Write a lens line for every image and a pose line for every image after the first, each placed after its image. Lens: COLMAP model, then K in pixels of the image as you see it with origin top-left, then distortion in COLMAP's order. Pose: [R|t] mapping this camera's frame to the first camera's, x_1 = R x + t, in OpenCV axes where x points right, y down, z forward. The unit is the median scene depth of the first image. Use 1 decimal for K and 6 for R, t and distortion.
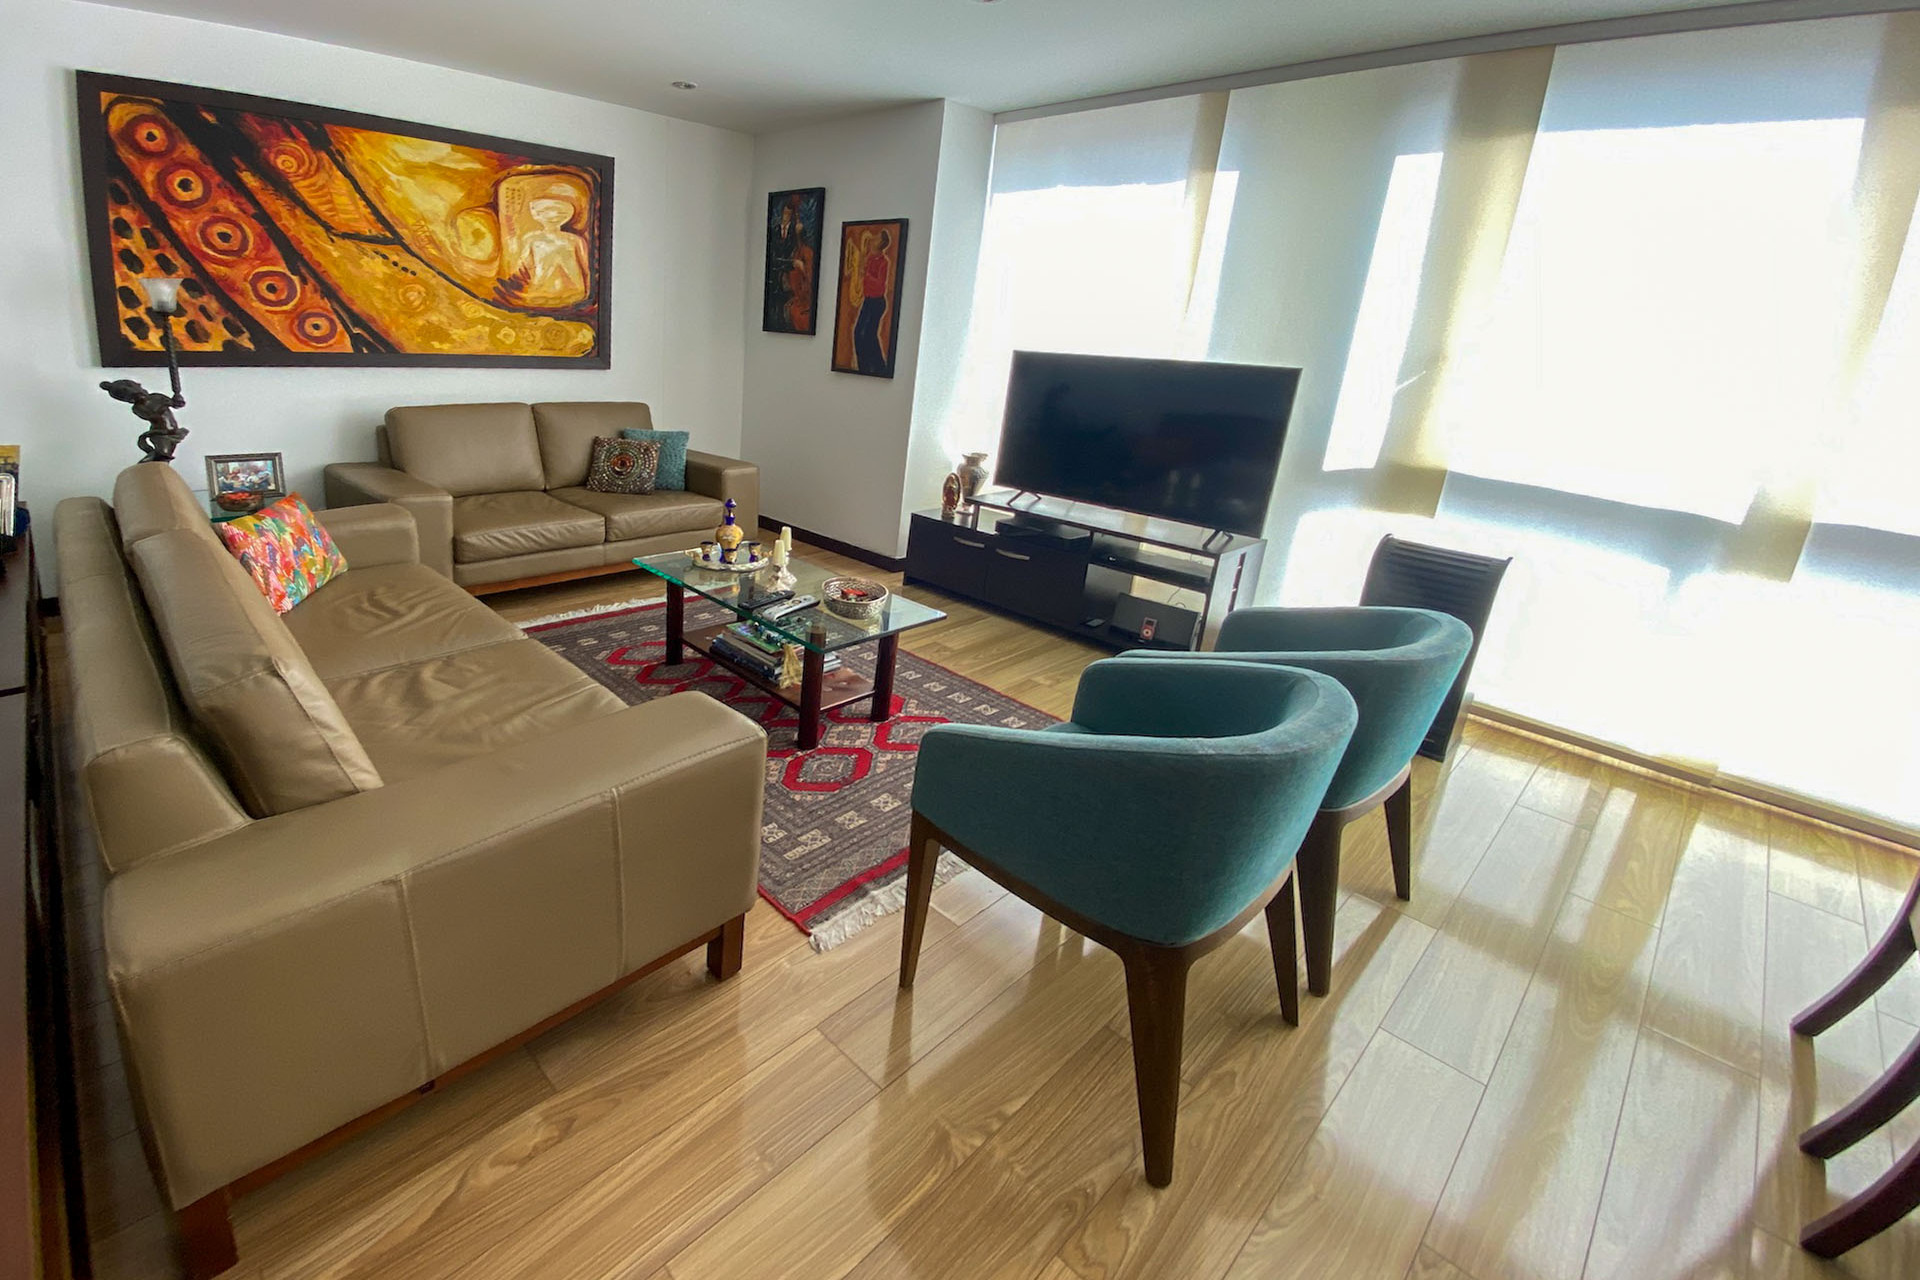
lens RADIAL K [[835.8, 0, 815.8], [0, 835.8, 566.3], [0, 0, 1]] dist [0.001259, -0.025461]
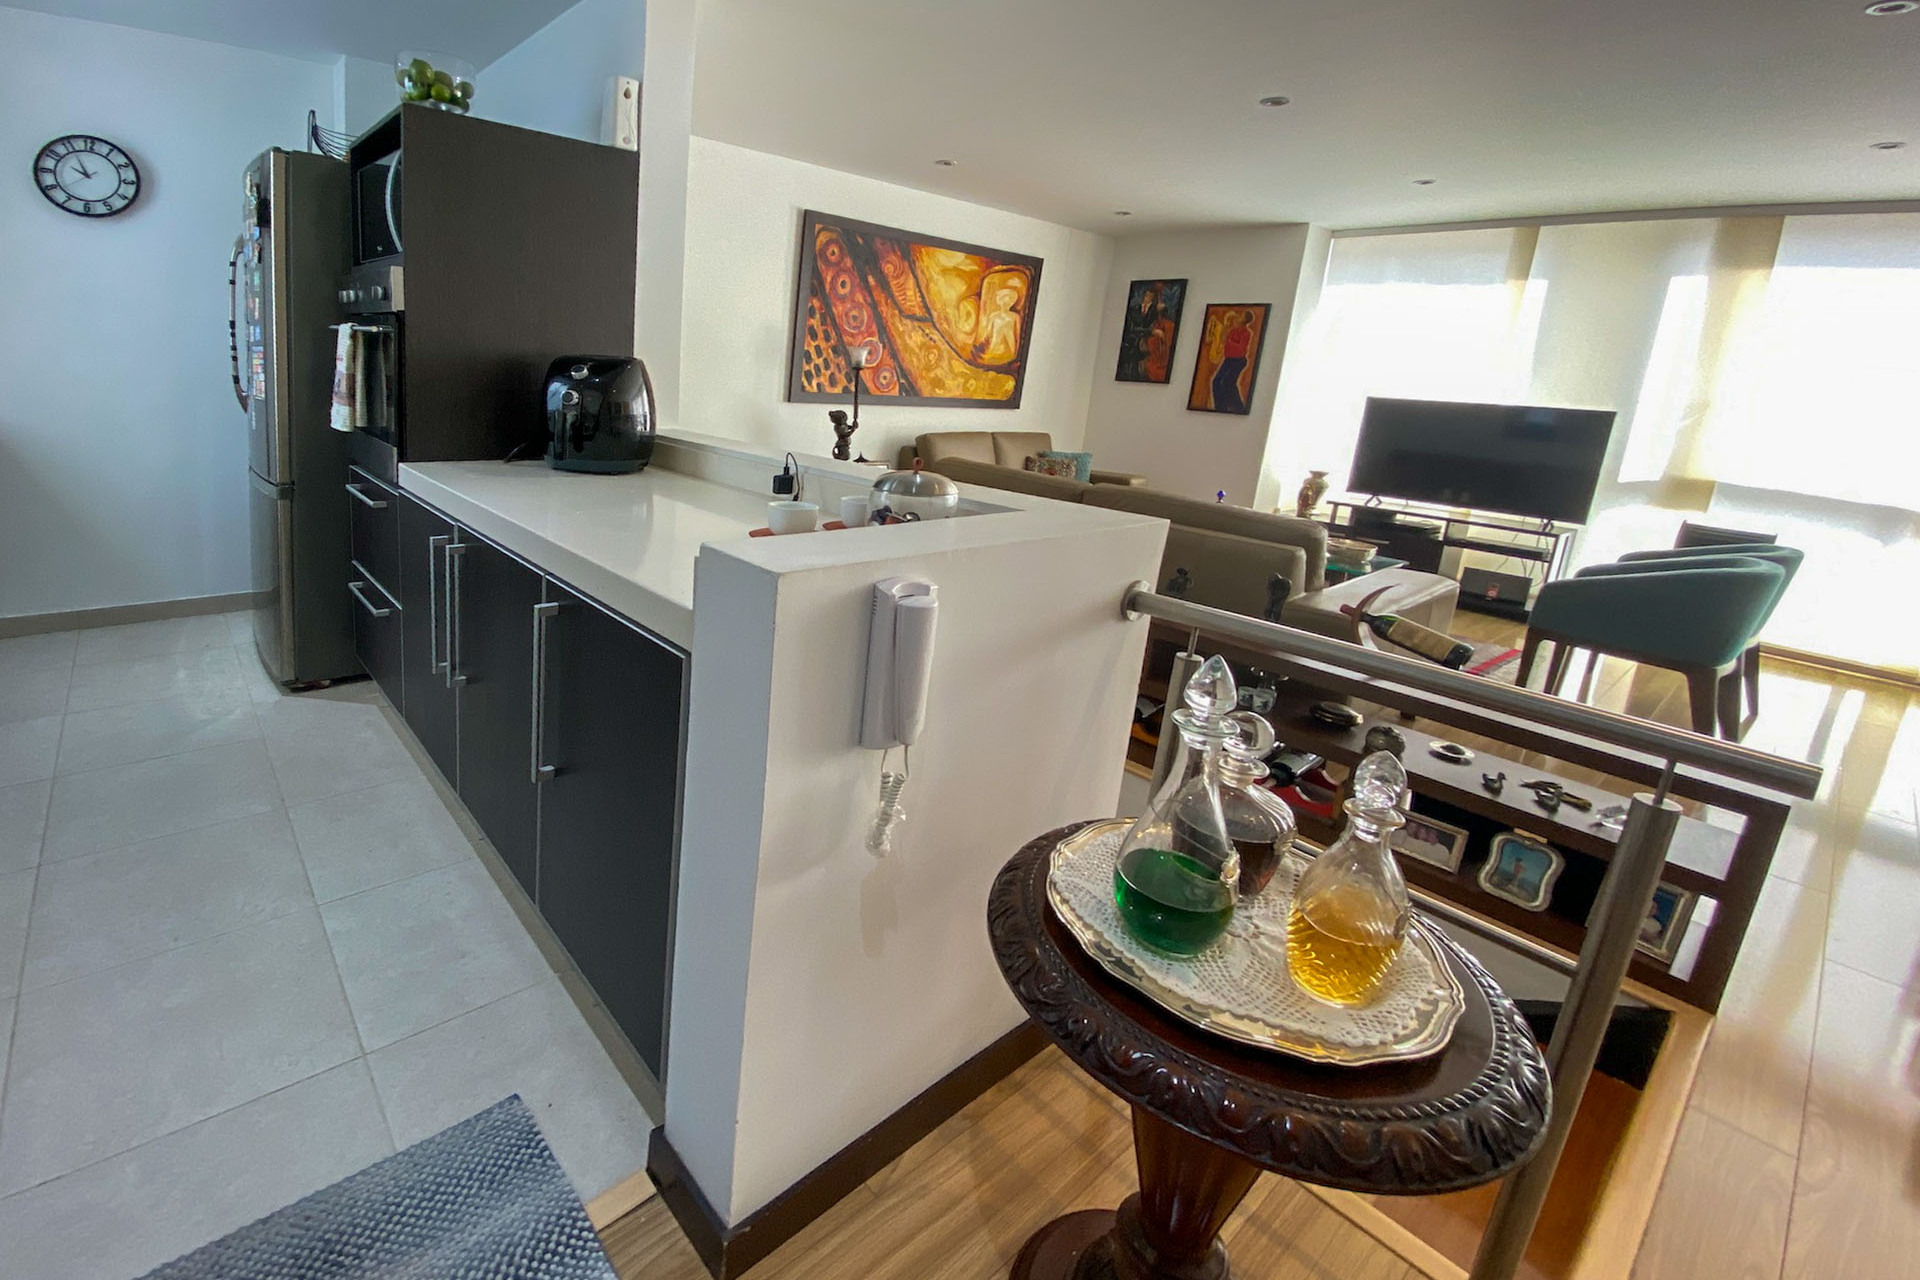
lens RADIAL K [[835.8, 0, 815.8], [0, 835.8, 566.3], [0, 0, 1]] dist [0.001259, -0.025461]
pose [[0.999042, 0.009674, -0.042668, -0.627548], [-0.012106, 0.998294, -0.057110, 0.121200], [0.042043, 0.057572, 0.997456, -0.427329]]
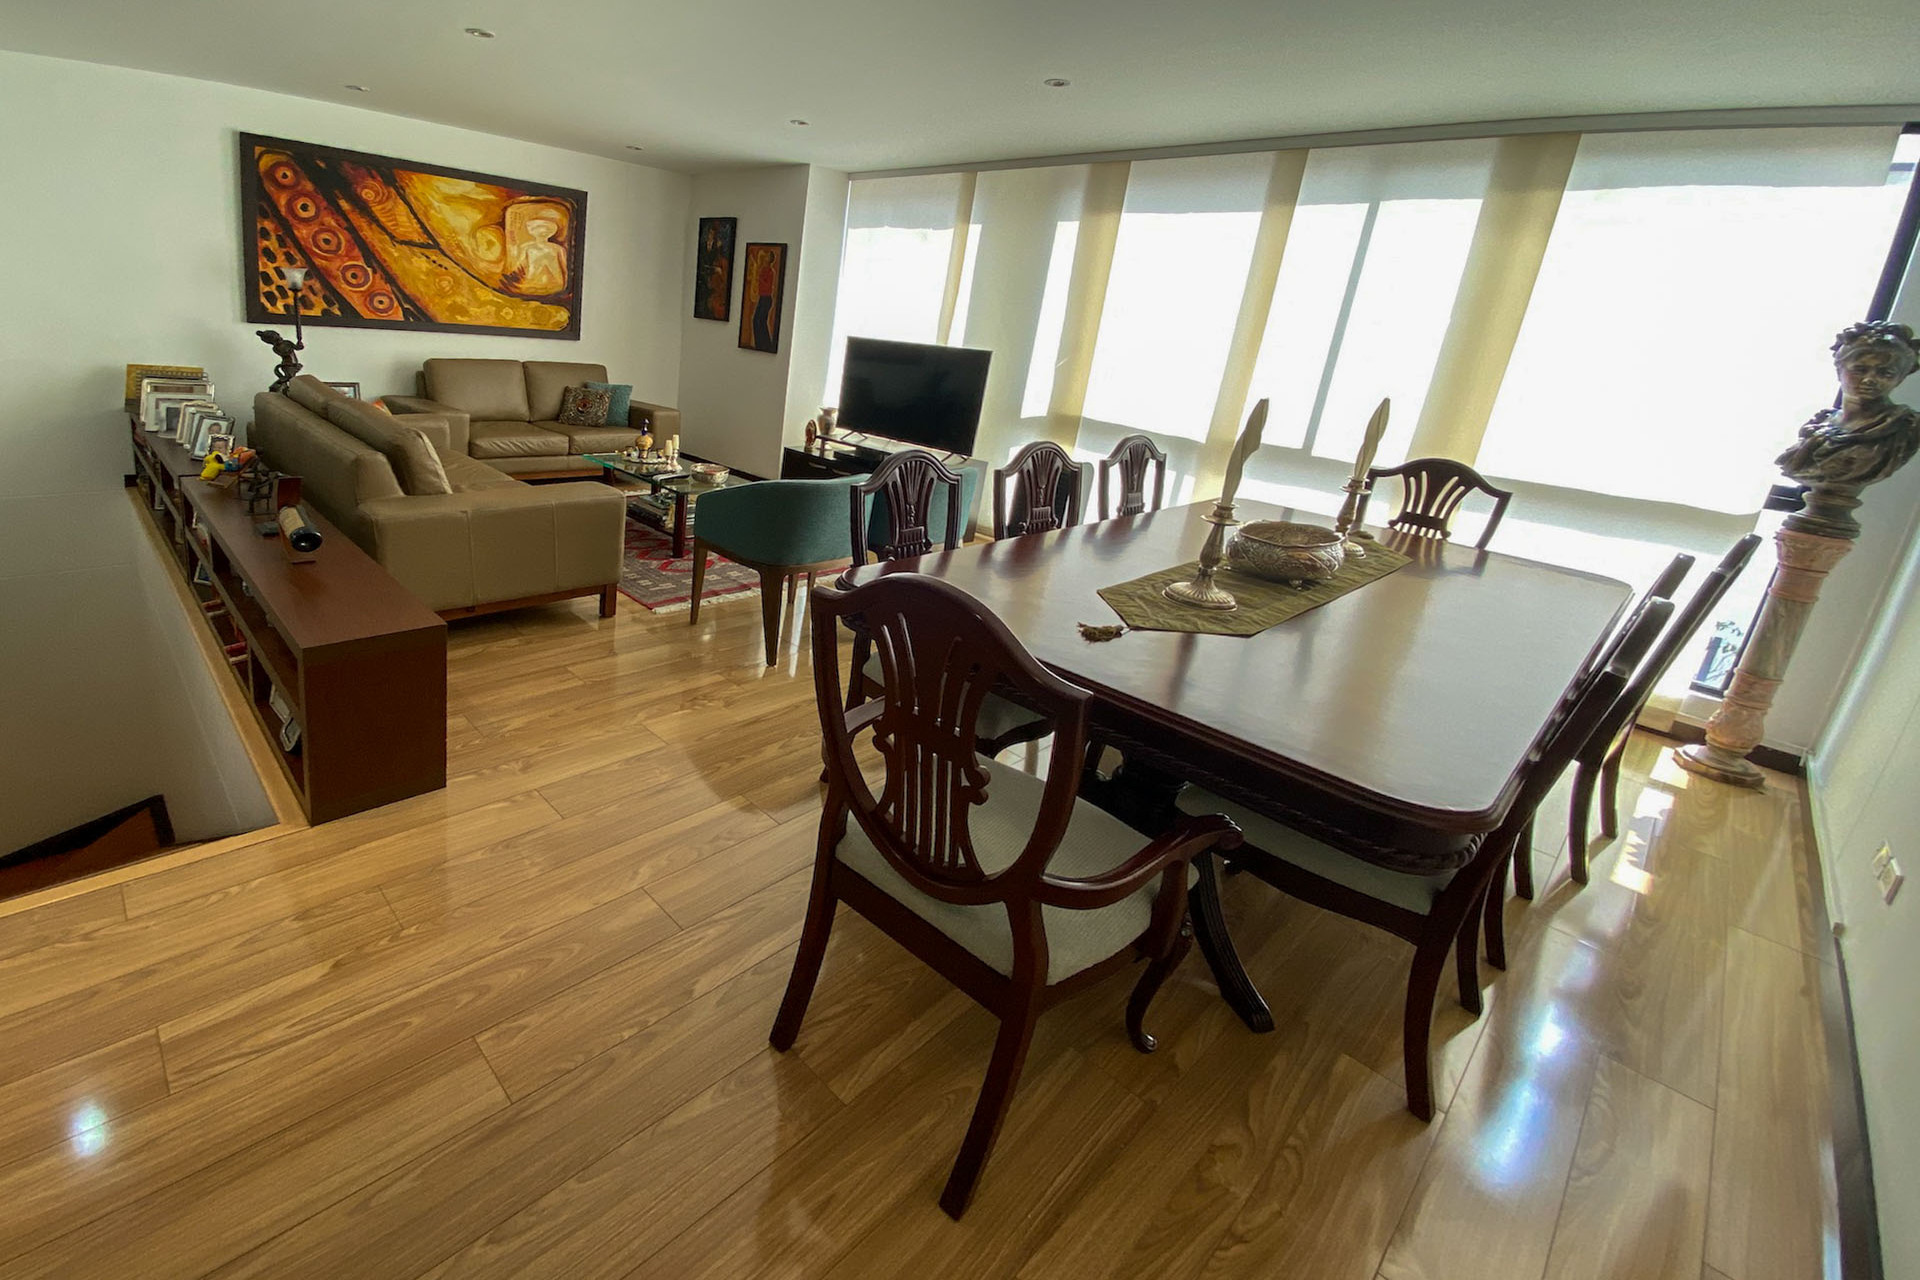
lens RADIAL K [[842.0, 0, 817.4], [0, 842.0, 573.0], [0, 0, 1]] dist [-0.031033, 0.000223]
pose [[0.999212, 0.035709, 0.017335, 0.168477], [-0.035893, 0.999302, 0.010373, 0.148470], [-0.016953, -0.010987, 0.999796, -0.494015]]
